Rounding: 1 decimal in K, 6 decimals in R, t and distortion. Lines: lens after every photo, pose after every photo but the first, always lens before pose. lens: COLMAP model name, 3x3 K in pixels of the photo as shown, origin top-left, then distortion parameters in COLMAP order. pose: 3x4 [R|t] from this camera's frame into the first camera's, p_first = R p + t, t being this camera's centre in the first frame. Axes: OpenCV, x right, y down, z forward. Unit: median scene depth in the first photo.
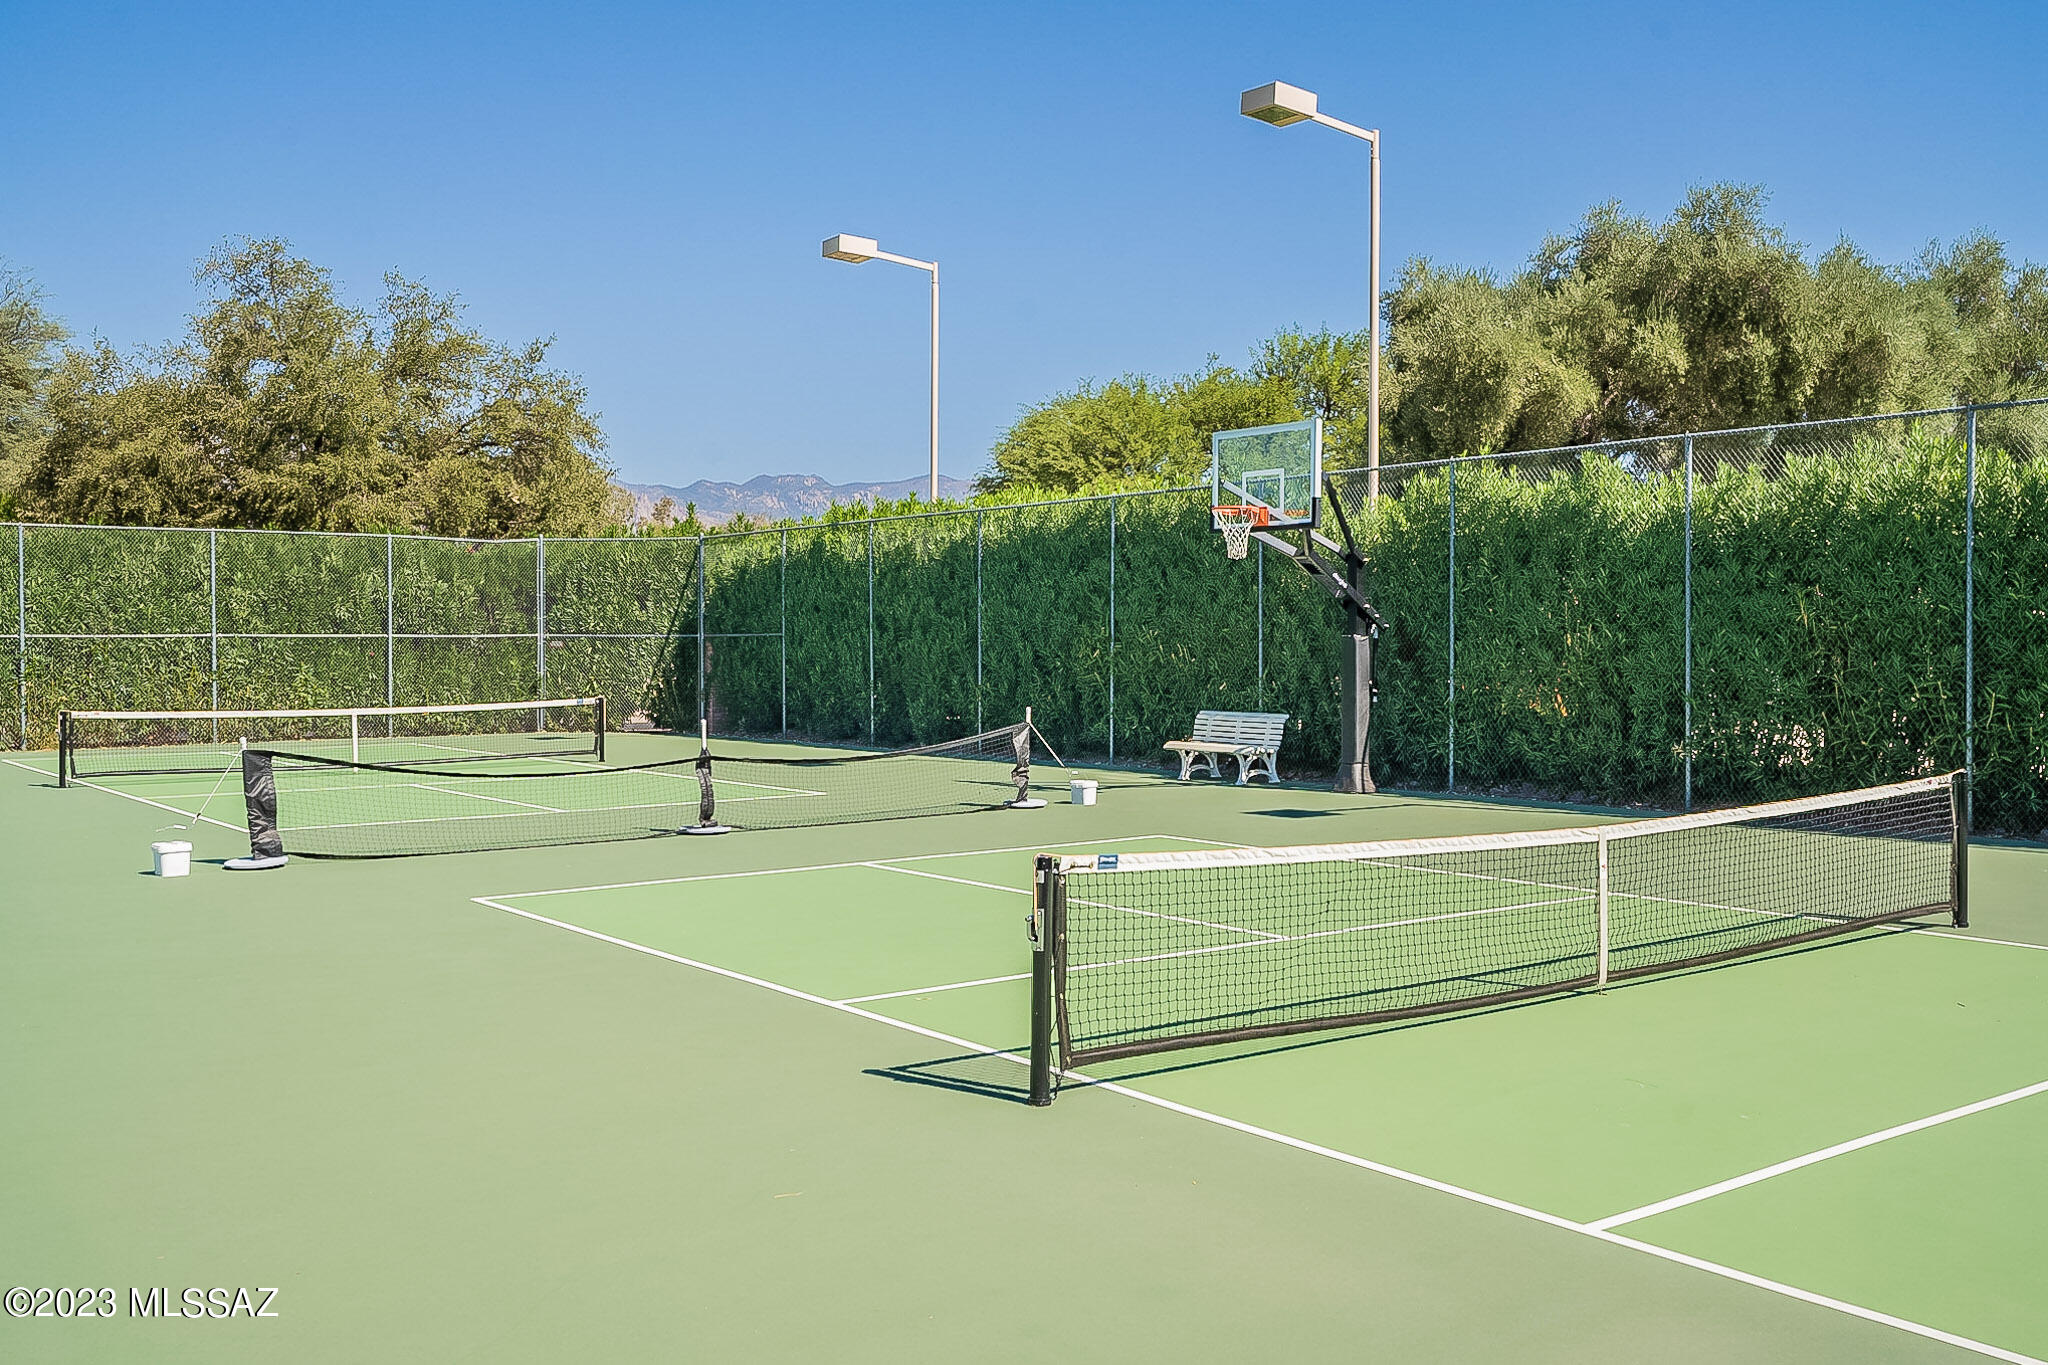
lens RADIAL K [[1878.0, 0, 1024.3], [0, 1878.0, 676.6], [0, 0, 1]] dist [-0.014068, 0.000000]
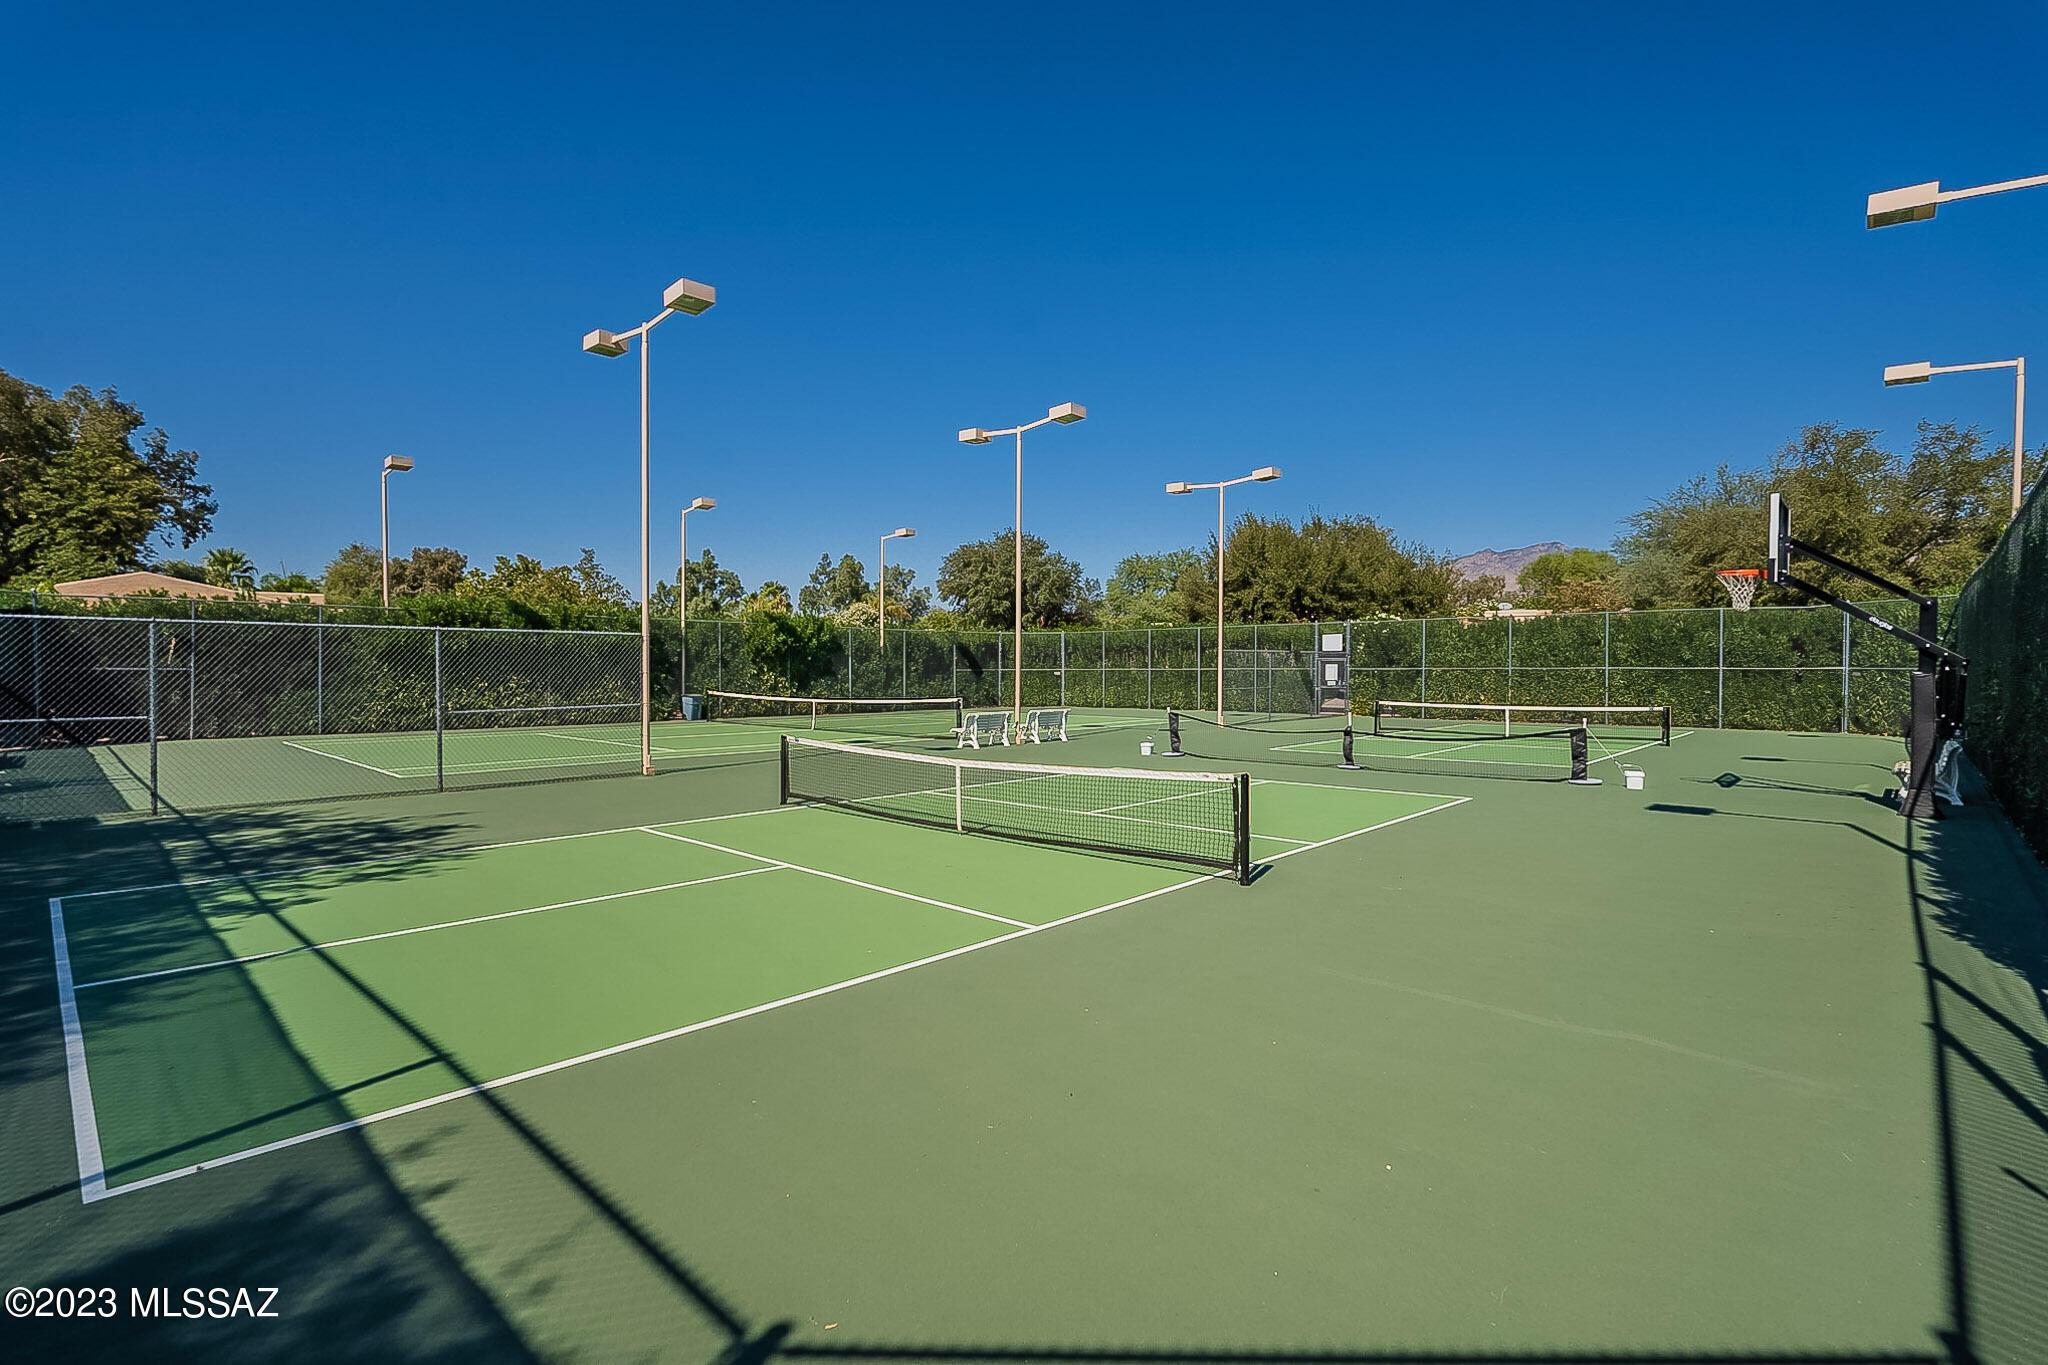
lens RADIAL K [[936.4, 0, 1023.9], [0, 936.4, 680.6], [0, 0, 1]] dist [0.001040, 0.000123]
pose [[0.172229, 0.014717, -0.984947, 0.413212], [-0.019446, 0.999744, 0.011538, -0.008700], [0.984865, 0.017166, 0.172471, 0.255004]]
